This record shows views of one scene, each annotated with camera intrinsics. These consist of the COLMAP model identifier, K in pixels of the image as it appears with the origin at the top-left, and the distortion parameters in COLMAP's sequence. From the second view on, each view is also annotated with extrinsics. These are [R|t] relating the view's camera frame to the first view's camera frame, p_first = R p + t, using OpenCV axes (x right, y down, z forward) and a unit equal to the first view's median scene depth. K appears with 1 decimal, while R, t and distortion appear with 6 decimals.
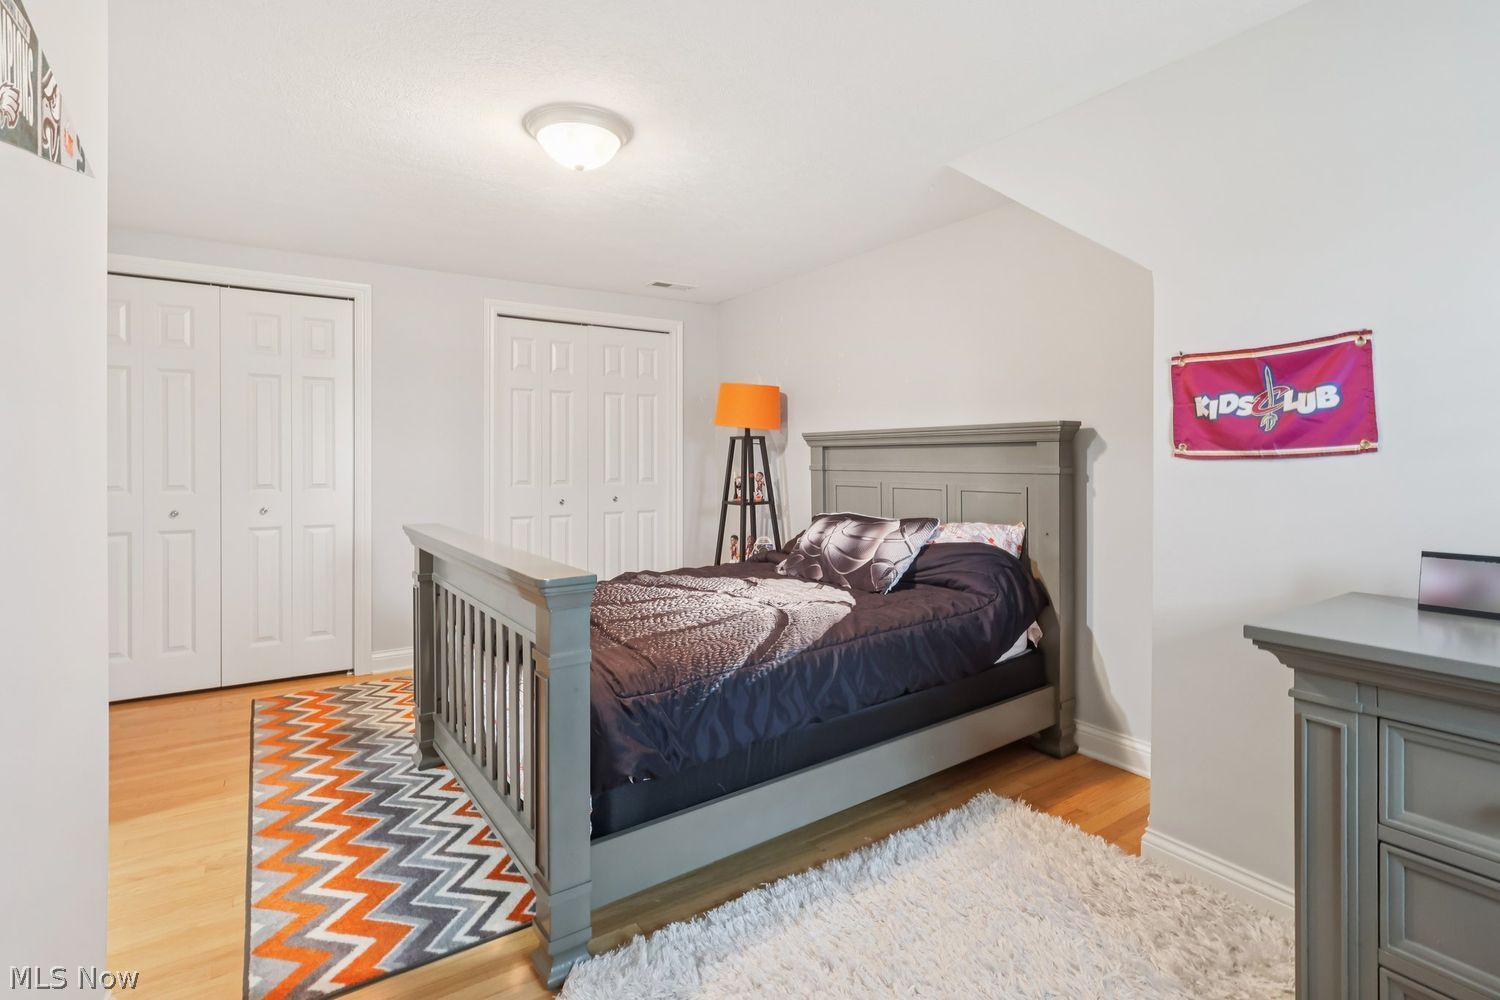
lens RADIAL K [[714.6, 0, 747.5], [0, 714.6, 458.6], [0, 0, 1]] dist [-0.000834, -0.000054]
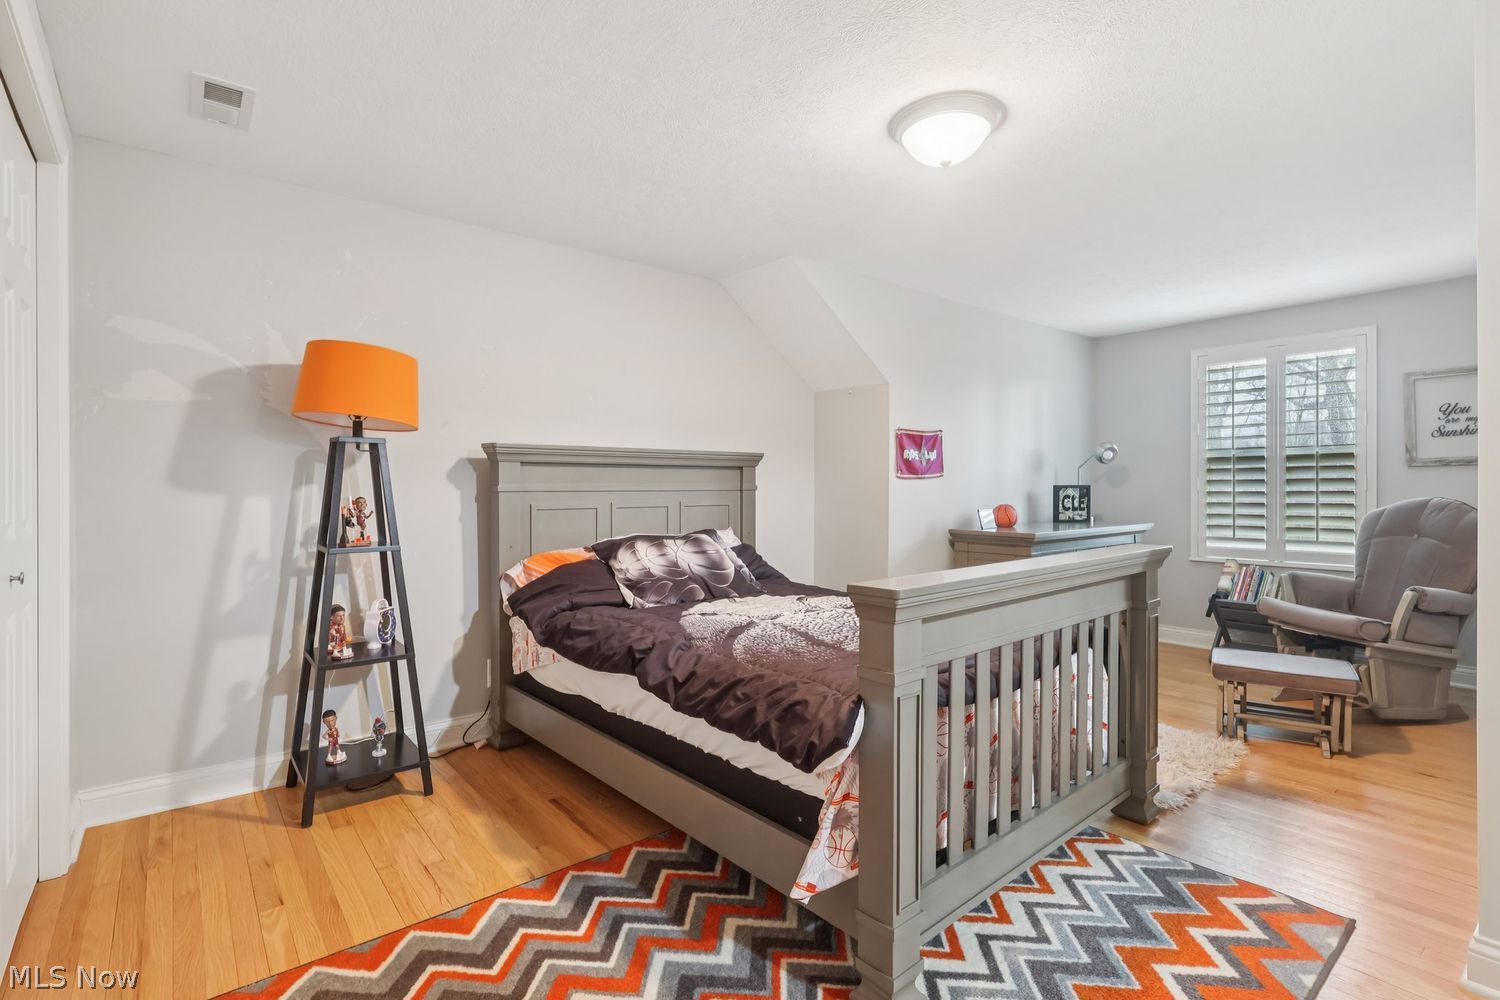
lens RADIAL K [[696.9, 0, 735.8], [0, 696.9, 494.5], [0, 0, 1]] dist [0.001193, 0.000137]
pose [[-0.078881, -0.010922, 0.996824, -1.135742], [0.004011, 0.999928, 0.011273, 0.018445], [-0.996876, 0.004888, -0.078832, 1.350377]]
